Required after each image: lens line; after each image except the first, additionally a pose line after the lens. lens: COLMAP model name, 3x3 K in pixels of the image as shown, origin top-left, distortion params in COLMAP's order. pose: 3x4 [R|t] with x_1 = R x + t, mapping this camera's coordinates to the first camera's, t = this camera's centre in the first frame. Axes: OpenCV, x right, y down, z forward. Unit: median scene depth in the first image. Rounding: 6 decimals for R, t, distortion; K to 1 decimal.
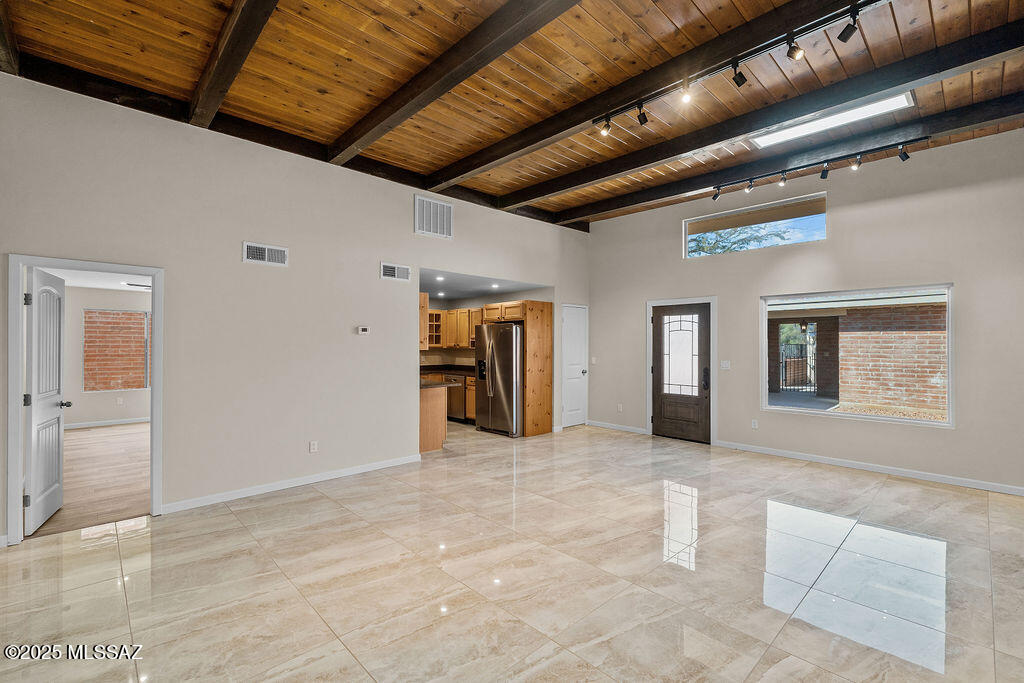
lens RADIAL K [[446.8, 0, 508.9], [0, 446.8, 341.4], [0, 0, 1]] dist [-0.002114, 0.000578]
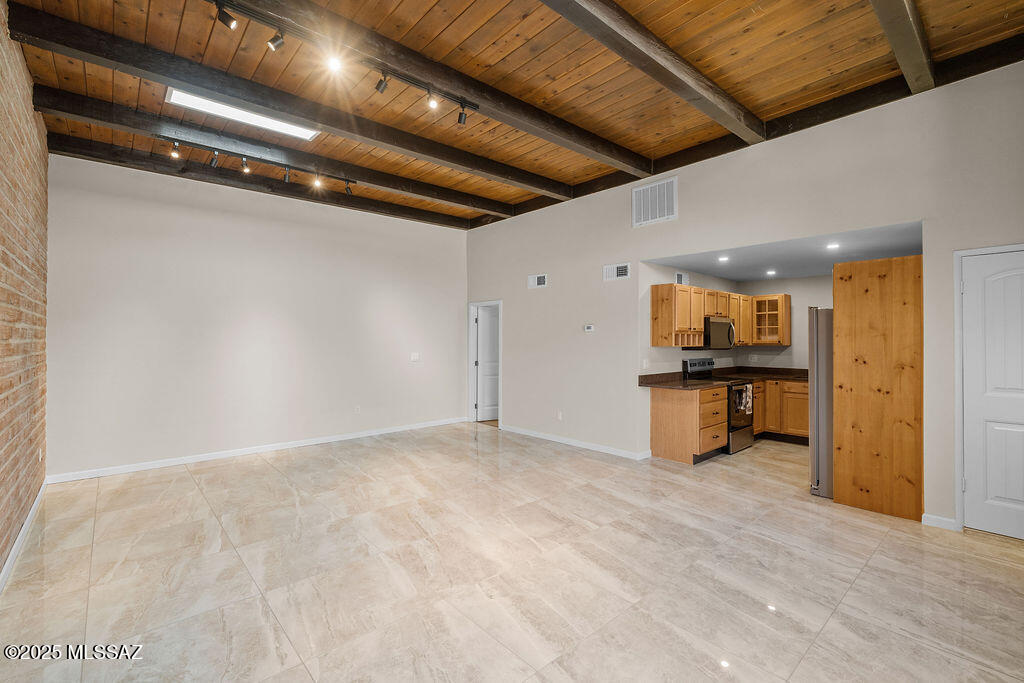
lens RADIAL K [[446.8, 0, 508.5], [0, 446.8, 337.9], [0, 0, 1]] dist [-0.002114, 0.000578]
pose [[-0.025672, -0.004616, -0.999660, 1.034925], [0.005513, 0.999973, -0.004759, 0.005759], [0.999655, -0.005634, -0.025646, 0.991418]]
